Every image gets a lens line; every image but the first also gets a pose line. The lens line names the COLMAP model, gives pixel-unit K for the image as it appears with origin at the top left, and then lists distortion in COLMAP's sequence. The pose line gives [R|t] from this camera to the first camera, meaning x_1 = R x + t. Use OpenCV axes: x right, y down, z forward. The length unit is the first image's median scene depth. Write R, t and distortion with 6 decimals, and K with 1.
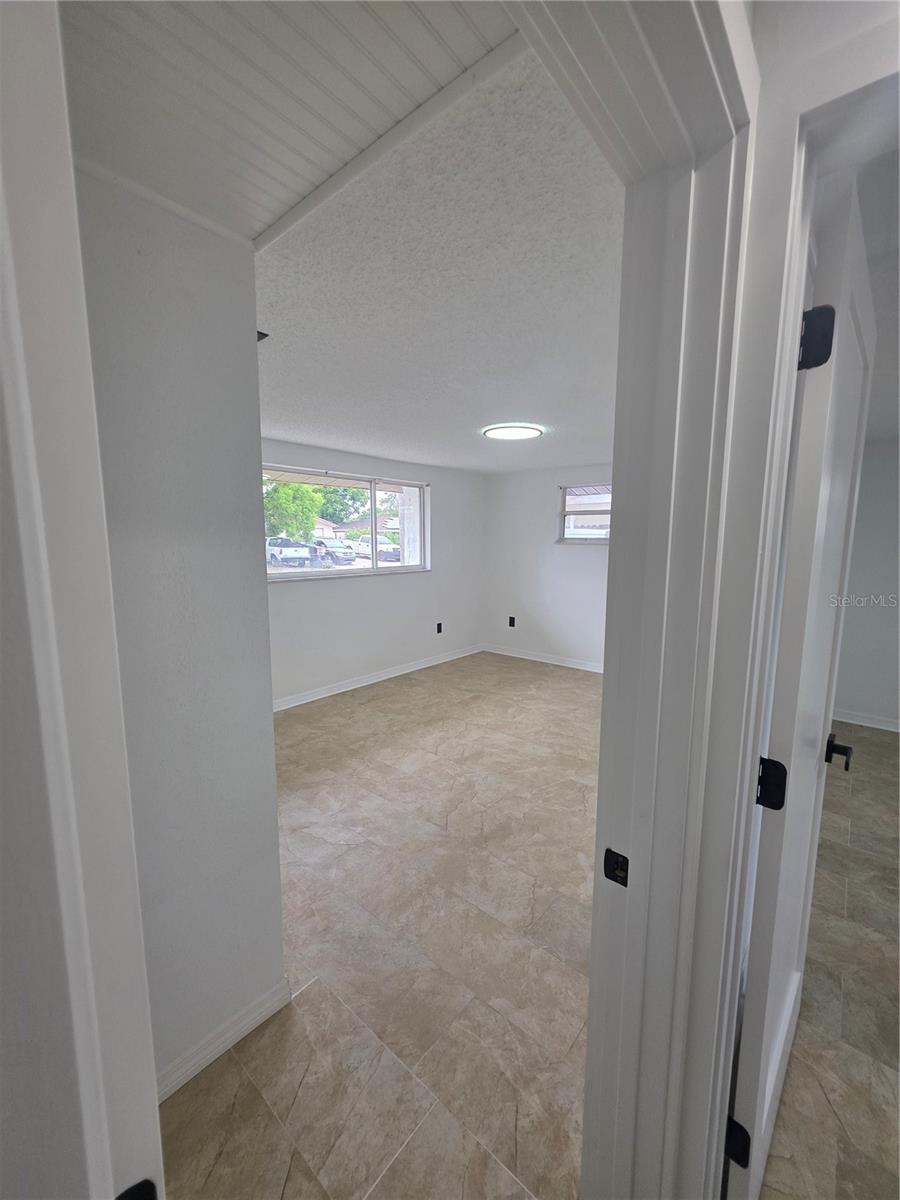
lens RADIAL K [[481.6, 0, 448.2], [0, 481.6, 604.0], [0, 0, 1]] dist [0.001442, 0.000279]
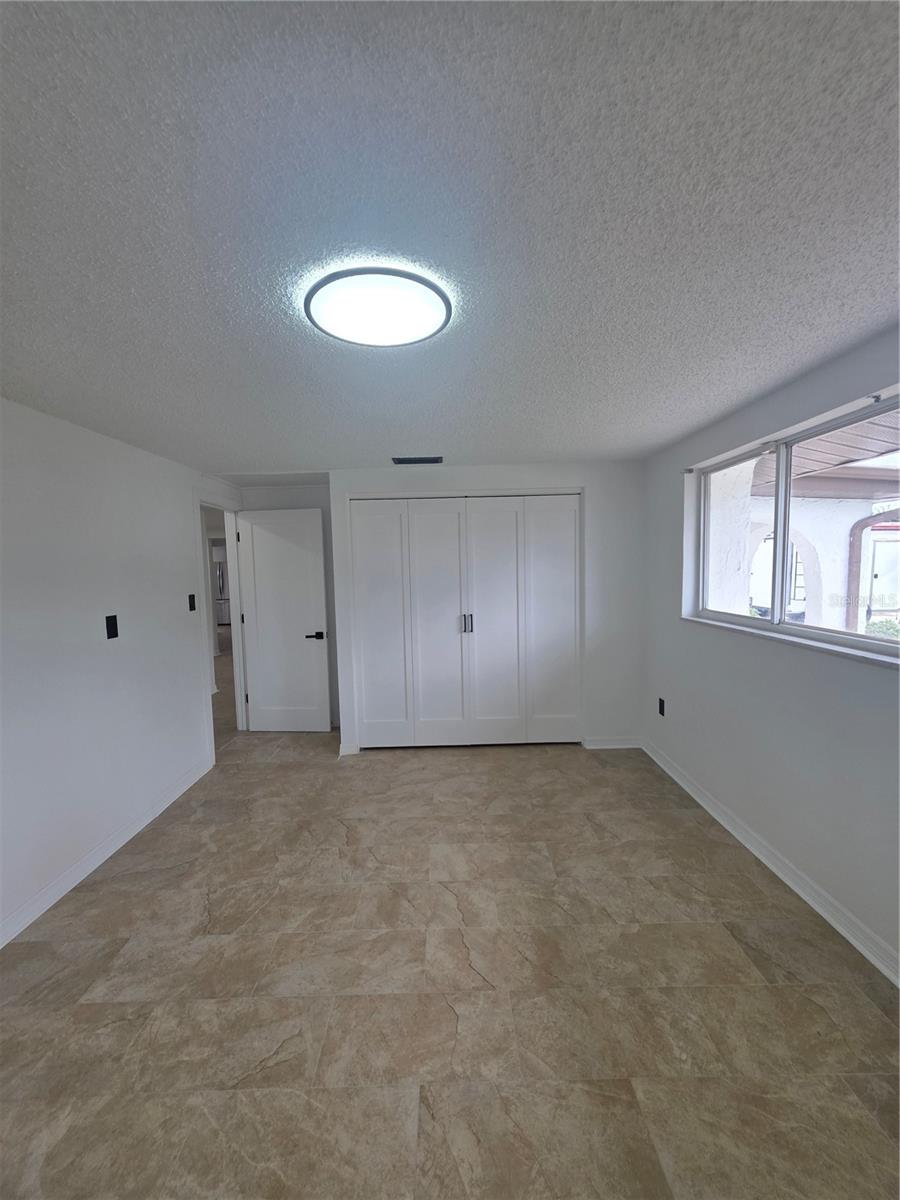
lens RADIAL K [[481.6, 0, 447.5], [0, 481.6, 597.7], [0, 0, 1]] dist [0.001442, 0.000279]
pose [[-0.755210, 0.057073, -0.652993, 0.384028], [-0.069059, 0.983730, 0.165850, -0.196344], [0.651835, 0.170347, -0.738982, 1.417636]]
